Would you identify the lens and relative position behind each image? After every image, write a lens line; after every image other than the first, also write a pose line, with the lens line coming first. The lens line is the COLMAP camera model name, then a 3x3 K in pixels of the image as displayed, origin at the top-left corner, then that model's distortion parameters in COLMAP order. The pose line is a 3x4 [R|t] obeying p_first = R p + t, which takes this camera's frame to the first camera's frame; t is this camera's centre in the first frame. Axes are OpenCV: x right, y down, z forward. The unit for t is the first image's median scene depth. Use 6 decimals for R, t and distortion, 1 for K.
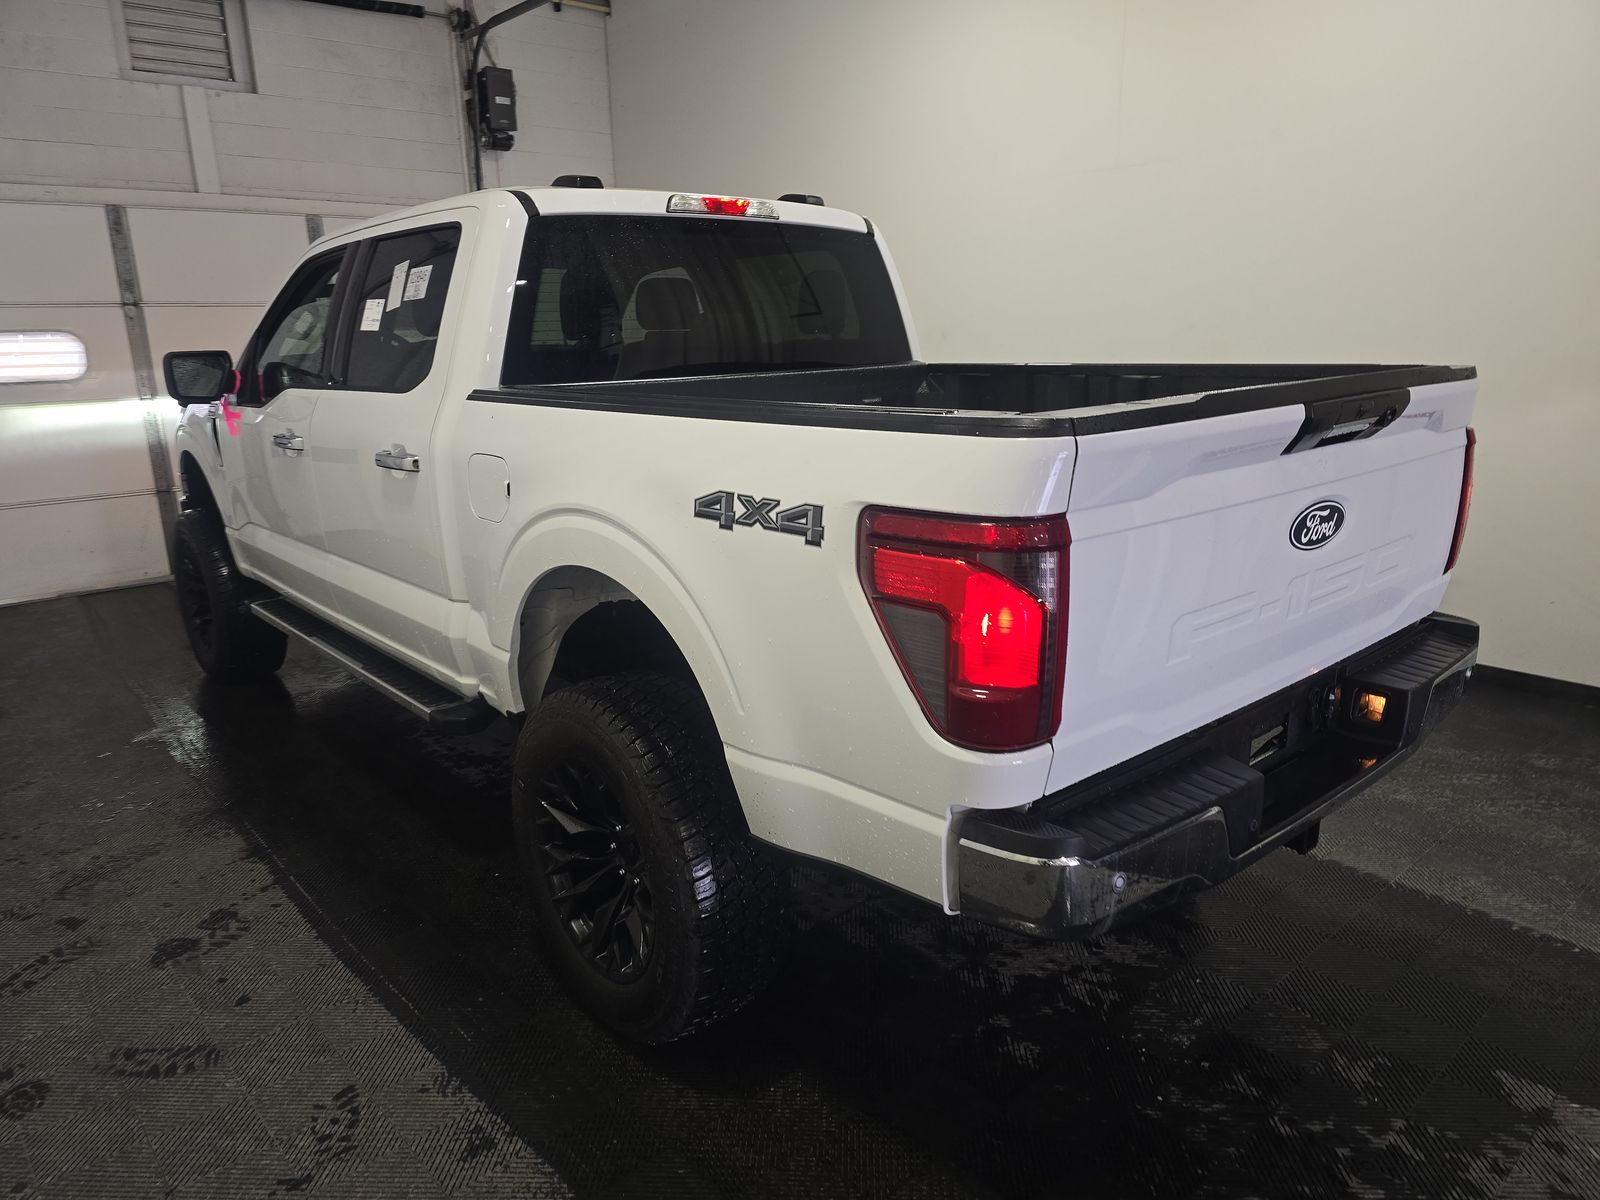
lens RADIAL K [[1072.2, 0, 804.9], [0, 1072.2, 601.4], [0, 0, 1]] dist [0.043023, -0.035548]
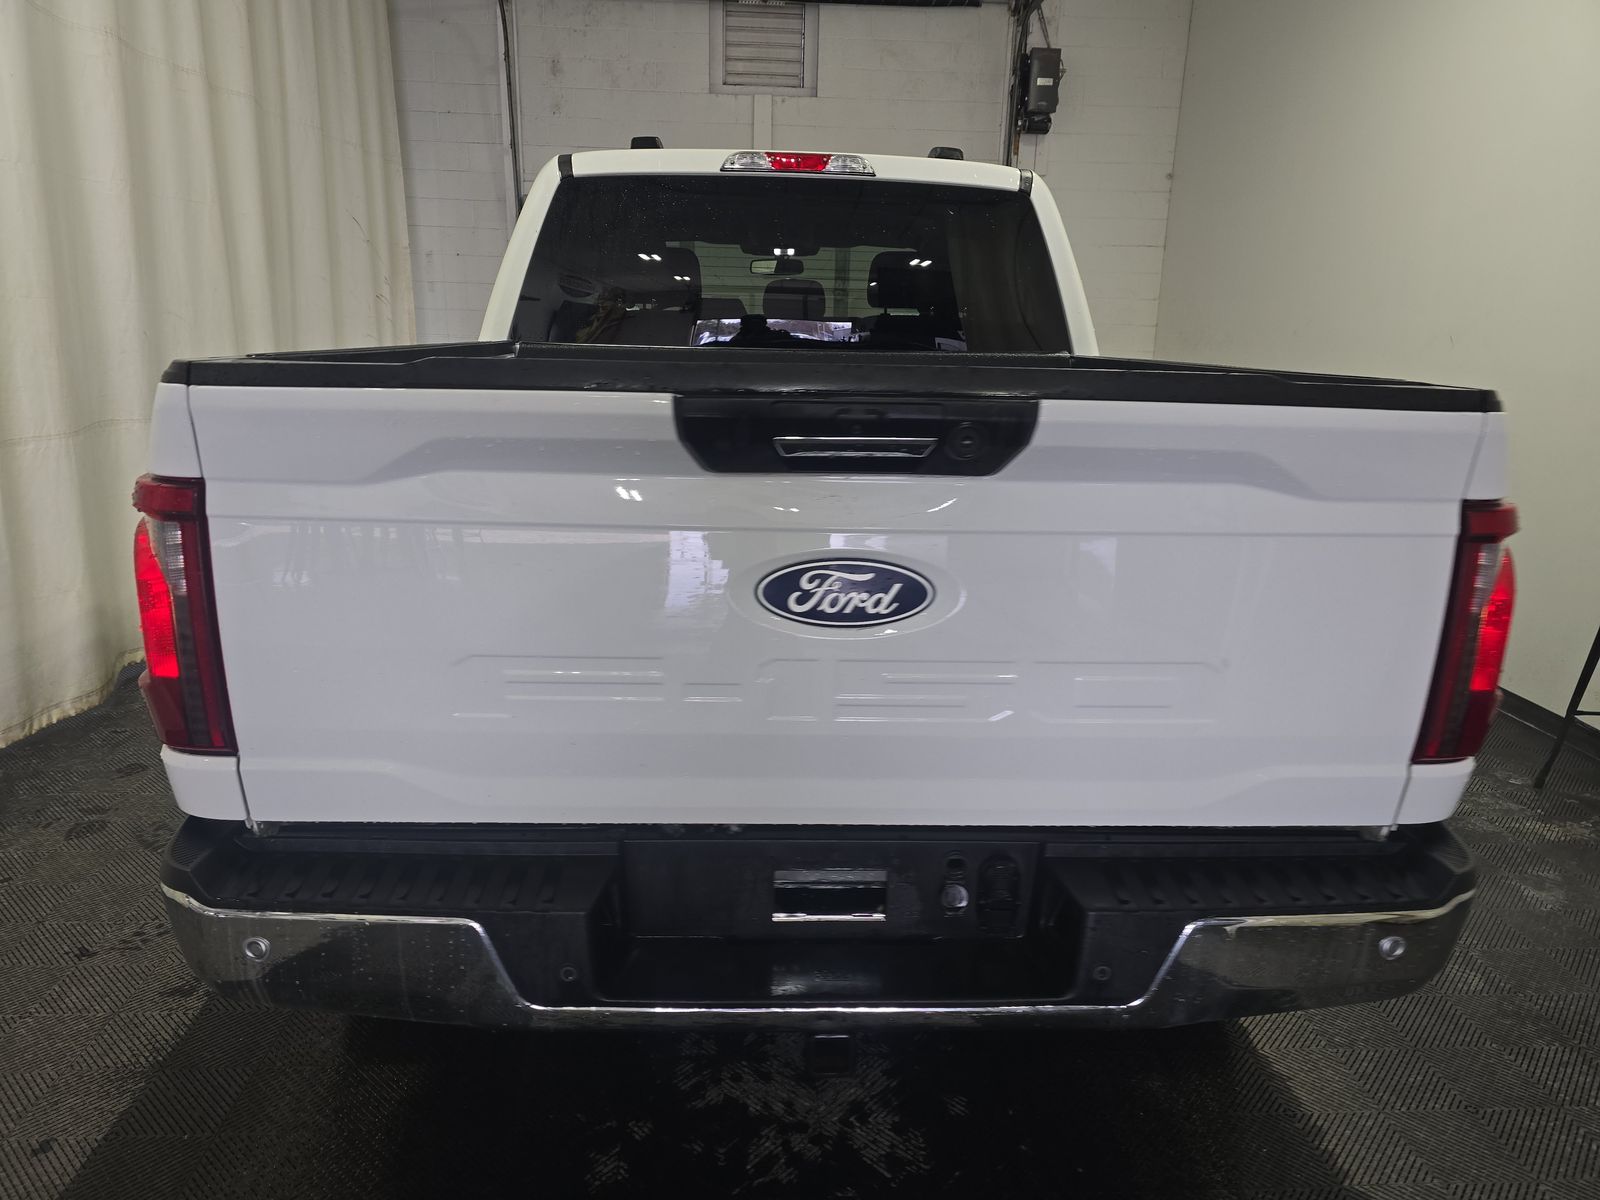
lens RADIAL K [[1072.2, 0, 800.2], [0, 1072.2, 599.2], [0, 0, 1]] dist [0.043023, -0.035548]
pose [[0.779563, 0.194982, -0.595201, 0.455933], [-0.196115, 0.978510, 0.063689, -0.055655], [0.594829, 0.067079, 0.801049, 0.253468]]
